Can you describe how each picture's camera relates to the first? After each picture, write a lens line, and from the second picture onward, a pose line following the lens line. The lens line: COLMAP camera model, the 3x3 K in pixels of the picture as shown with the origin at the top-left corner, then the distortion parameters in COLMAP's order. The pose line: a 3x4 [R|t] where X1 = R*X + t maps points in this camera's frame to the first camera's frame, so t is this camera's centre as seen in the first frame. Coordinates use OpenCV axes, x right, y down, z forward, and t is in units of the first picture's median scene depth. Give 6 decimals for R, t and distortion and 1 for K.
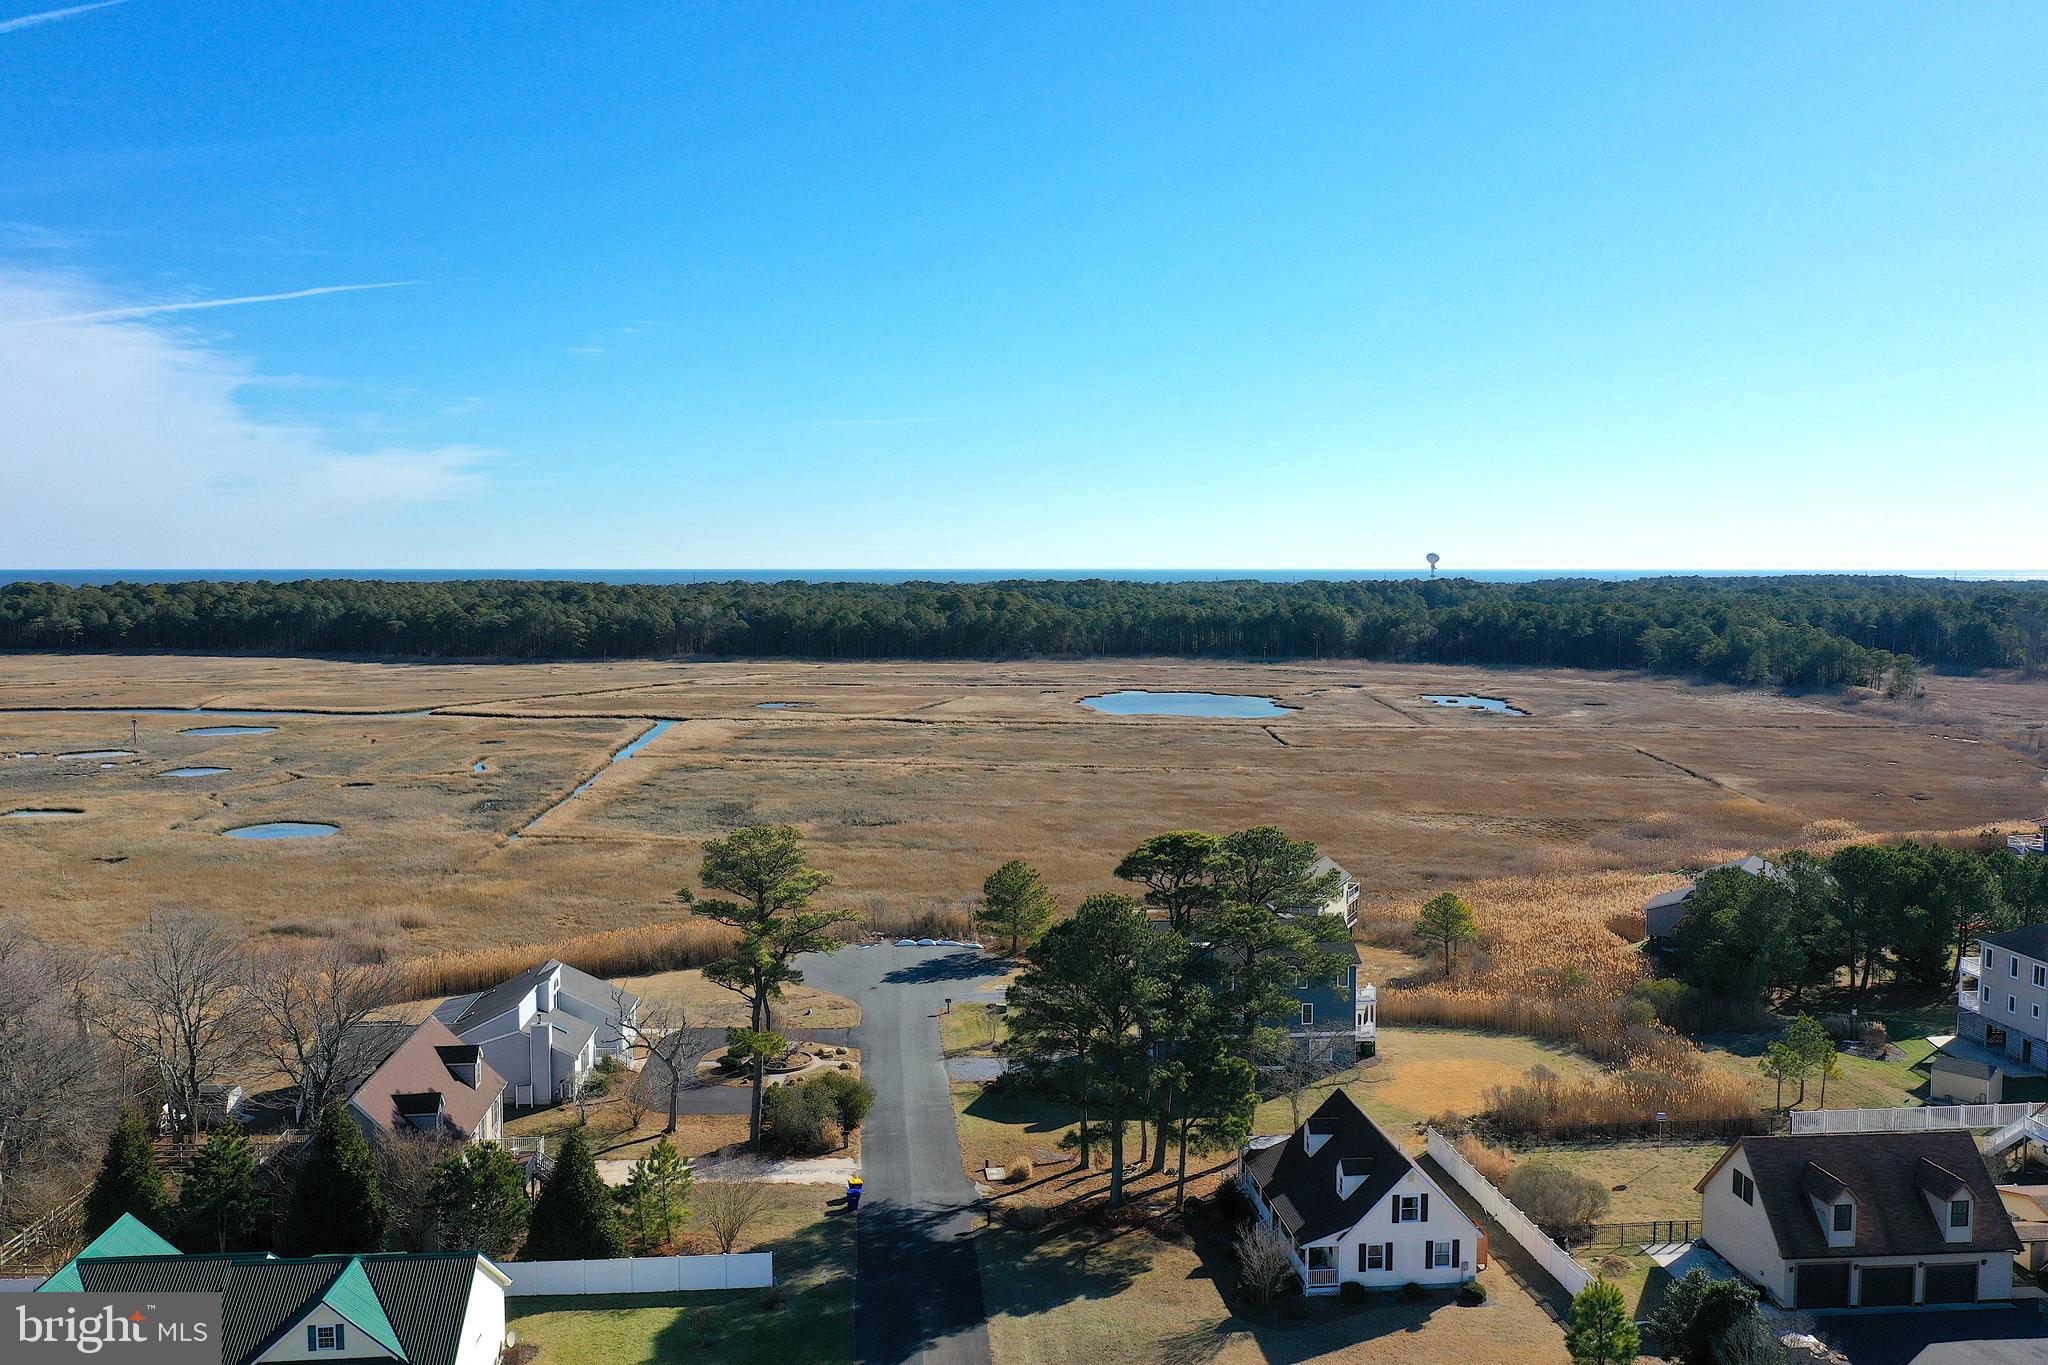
lens RADIAL K [[1621.7, 0, 1028.5], [0, 1621.7, 680.6], [0, 0, 1]] dist [-0.001795, 0.001163]
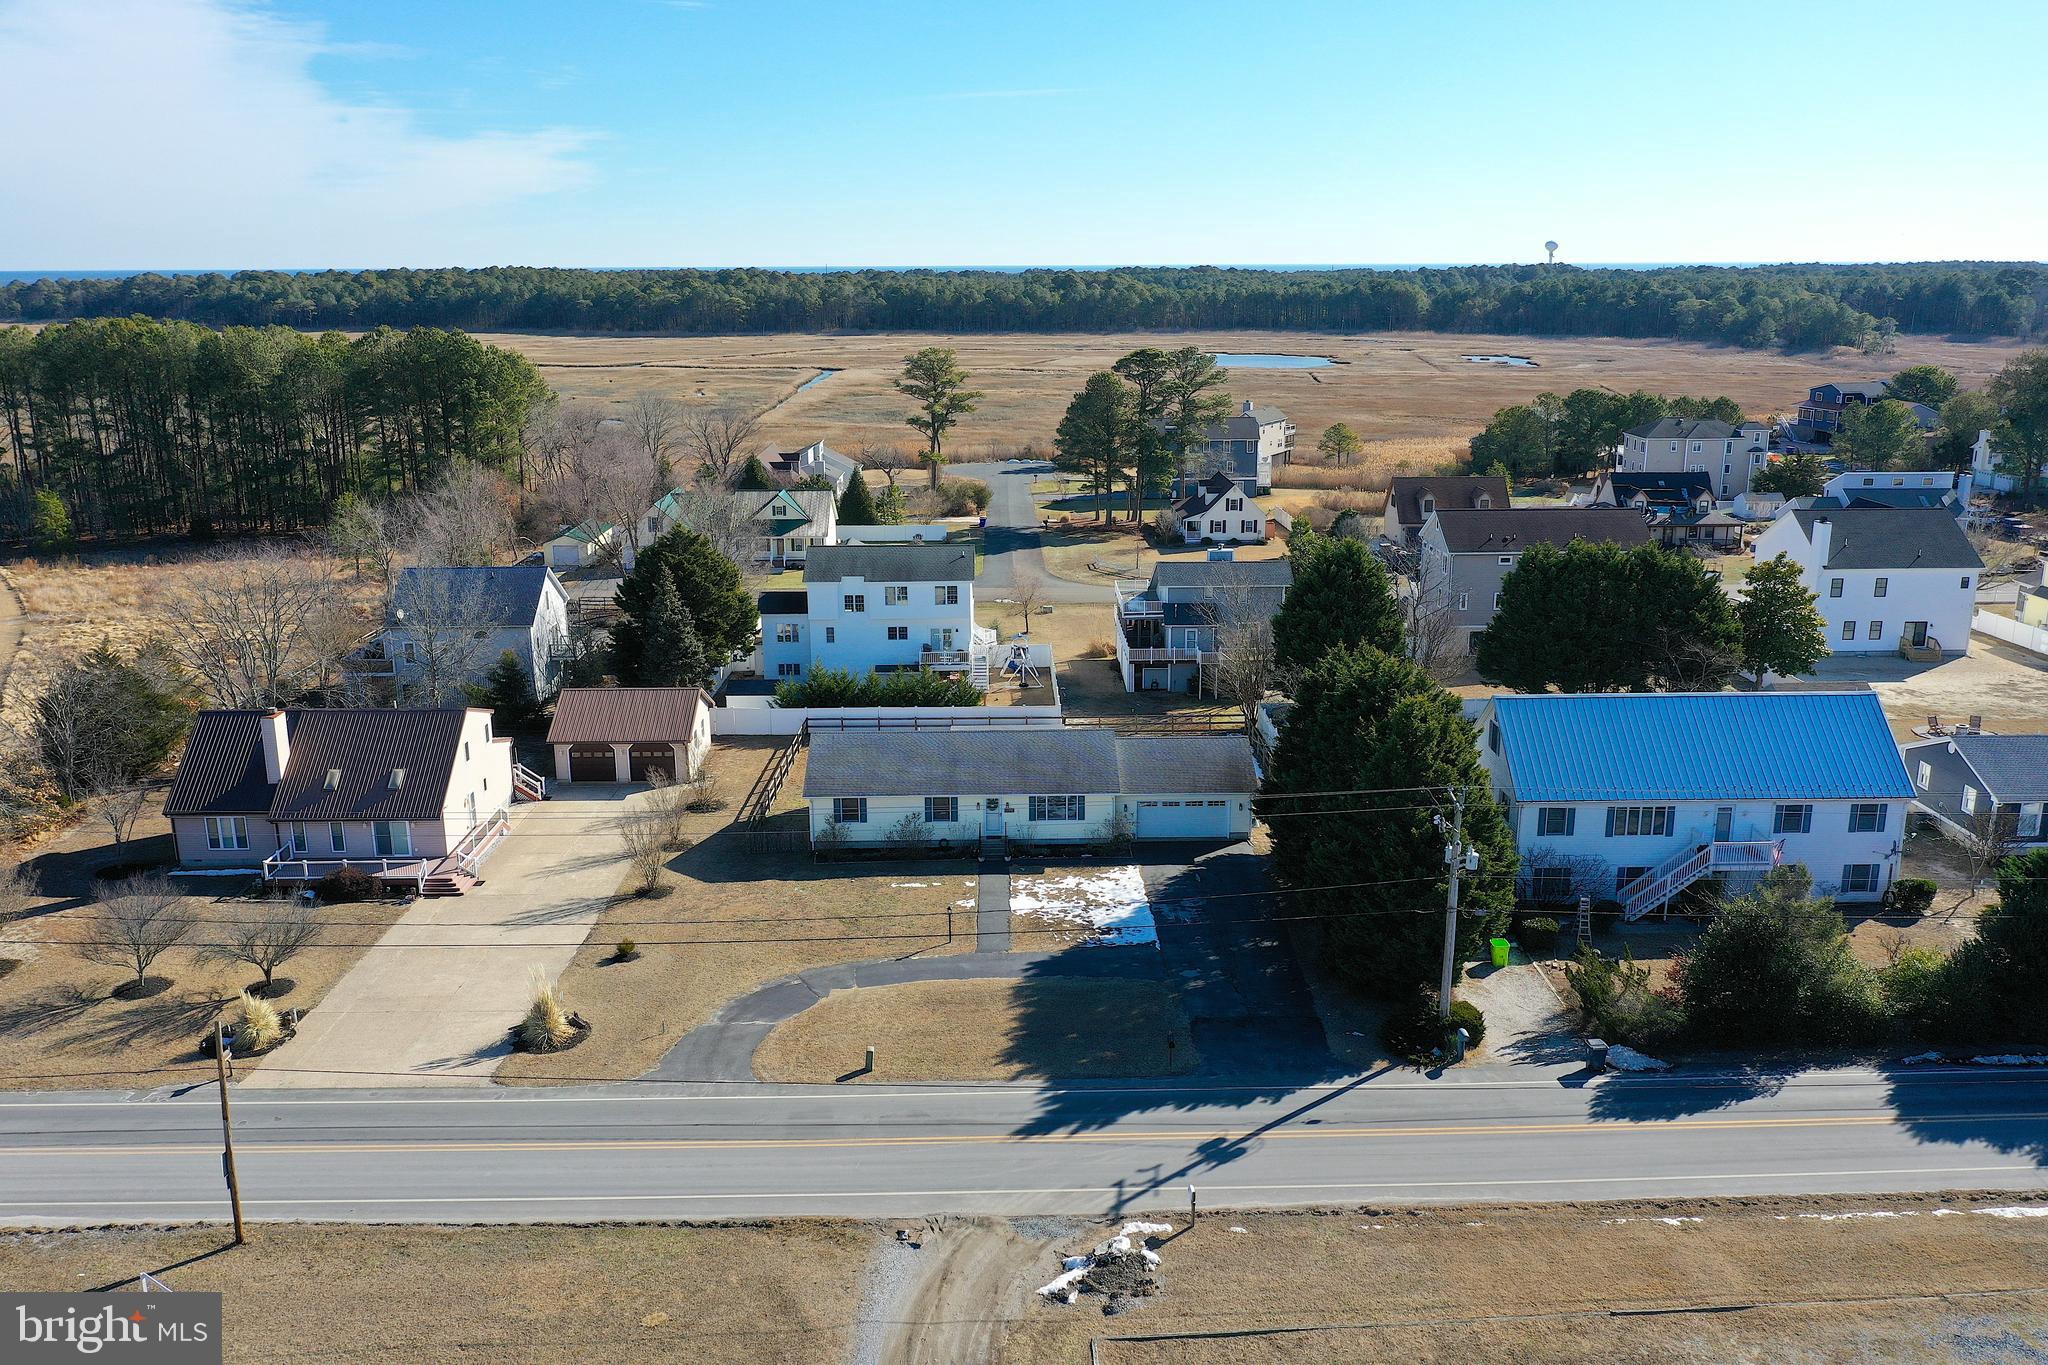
lens RADIAL K [[1621.7, 0, 1028.5], [0, 1621.7, 680.6], [0, 0, 1]] dist [-0.001795, 0.001163]
pose [[0.997064, 0.014096, -0.075262, 0.021511], [-0.000251, 0.983504, 0.180885, 0.027755], [0.076570, -0.180335, 0.980620, -0.208519]]
